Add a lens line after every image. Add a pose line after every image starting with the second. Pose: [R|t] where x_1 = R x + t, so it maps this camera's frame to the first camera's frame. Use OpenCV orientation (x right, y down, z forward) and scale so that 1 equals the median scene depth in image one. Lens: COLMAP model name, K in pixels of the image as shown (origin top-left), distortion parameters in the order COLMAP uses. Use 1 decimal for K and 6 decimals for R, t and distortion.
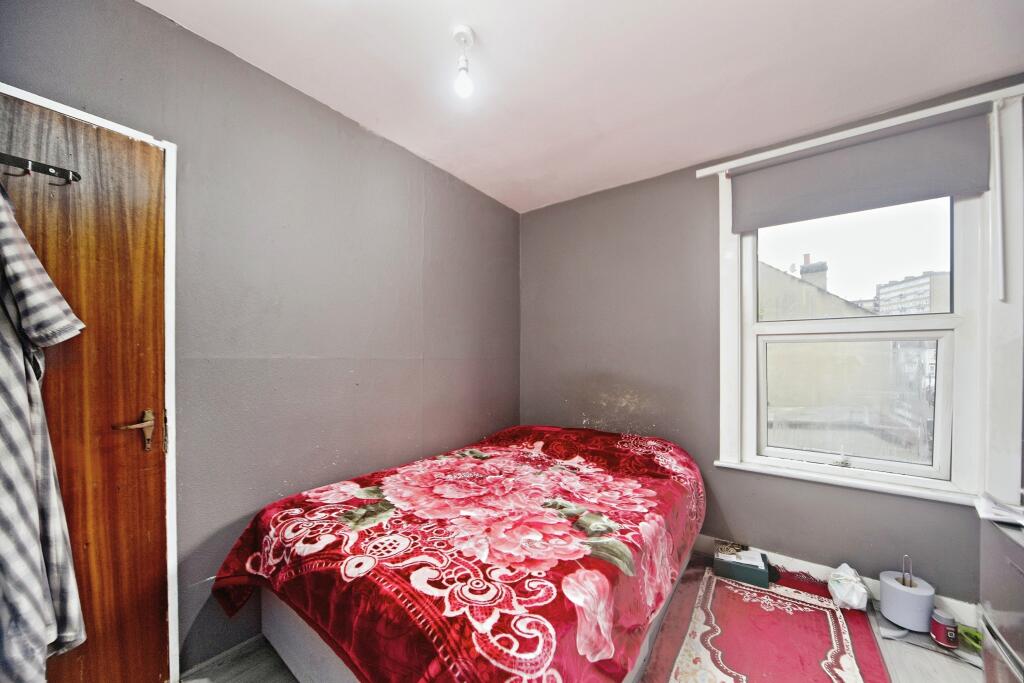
lens RADIAL K [[357.9, 0, 509.0], [0, 357.9, 337.1], [0, 0, 1]] dist [-0.014131, -0.000011]
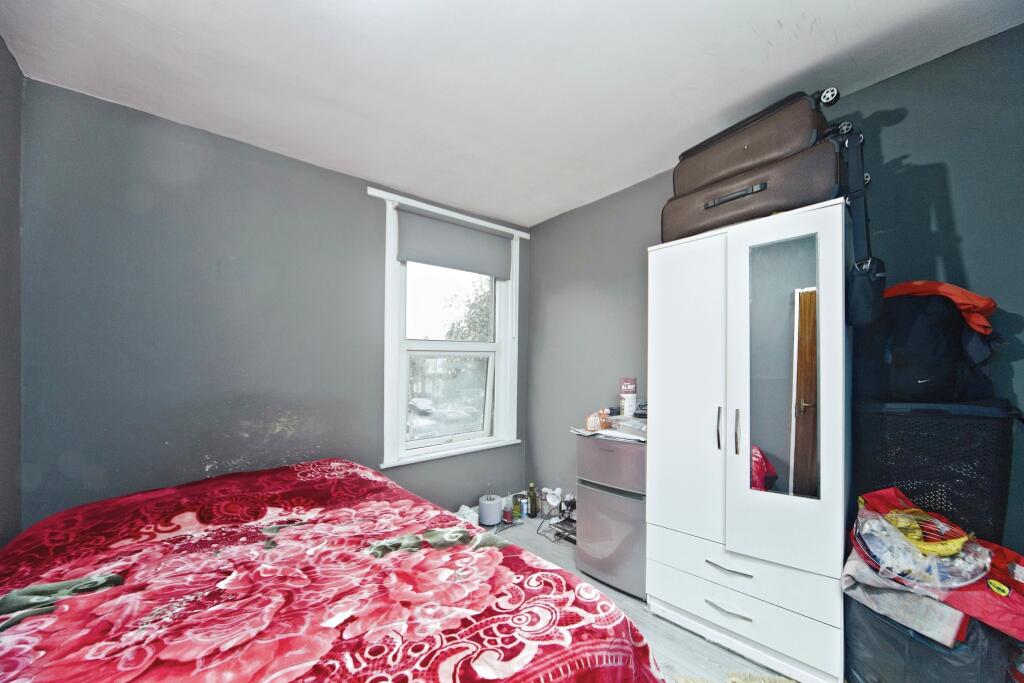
lens RADIAL K [[367.0, 0, 527.9], [0, 367.0, 355.2], [0, 0, 1]] dist [-0.013491, 0.000357]
pose [[0.207708, 0.023095, 0.977918, -0.531002], [-0.038506, 0.999139, -0.015418, 0.017858], [-0.977433, -0.034454, 0.208418, 0.426450]]
